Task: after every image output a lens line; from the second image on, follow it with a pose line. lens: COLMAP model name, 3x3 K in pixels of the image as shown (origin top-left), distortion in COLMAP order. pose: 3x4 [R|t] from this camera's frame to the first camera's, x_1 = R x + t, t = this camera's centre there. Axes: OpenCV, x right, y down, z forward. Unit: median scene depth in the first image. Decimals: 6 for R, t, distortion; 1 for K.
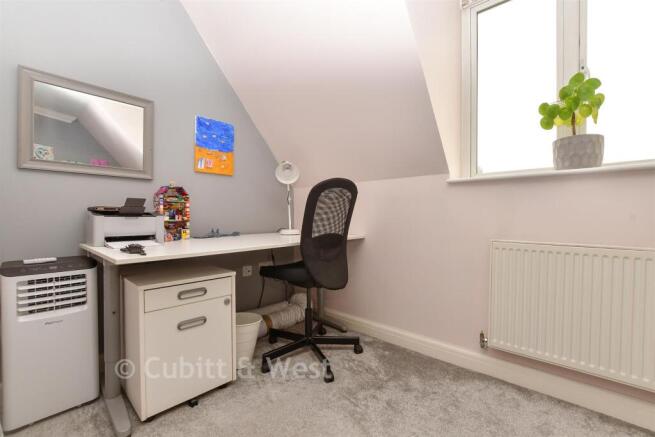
lens RADIAL K [[292.6, 0, 327.4], [0, 292.6, 219.5], [0, 0, 1]] dist [-0.015640, -0.000616]
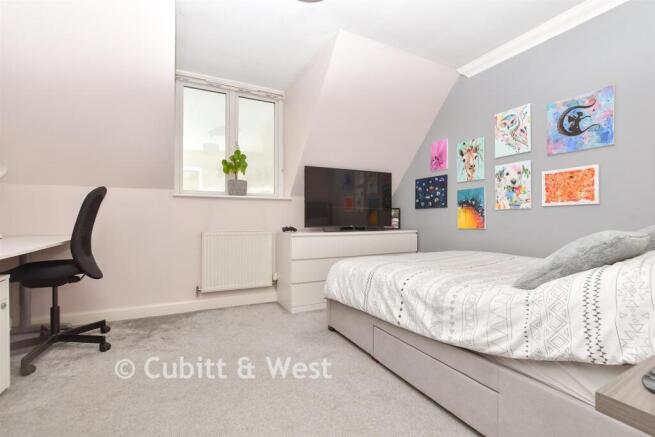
lens RADIAL K [[292.6, 0, 327.0], [0, 292.6, 217.9], [0, 0, 1]] dist [-0.015640, -0.000616]
pose [[0.362344, -0.001477, 0.932043, -0.850226], [0.016806, 0.999847, -0.004949, 0.011795], [-0.931893, 0.017458, 0.362313, -0.360107]]
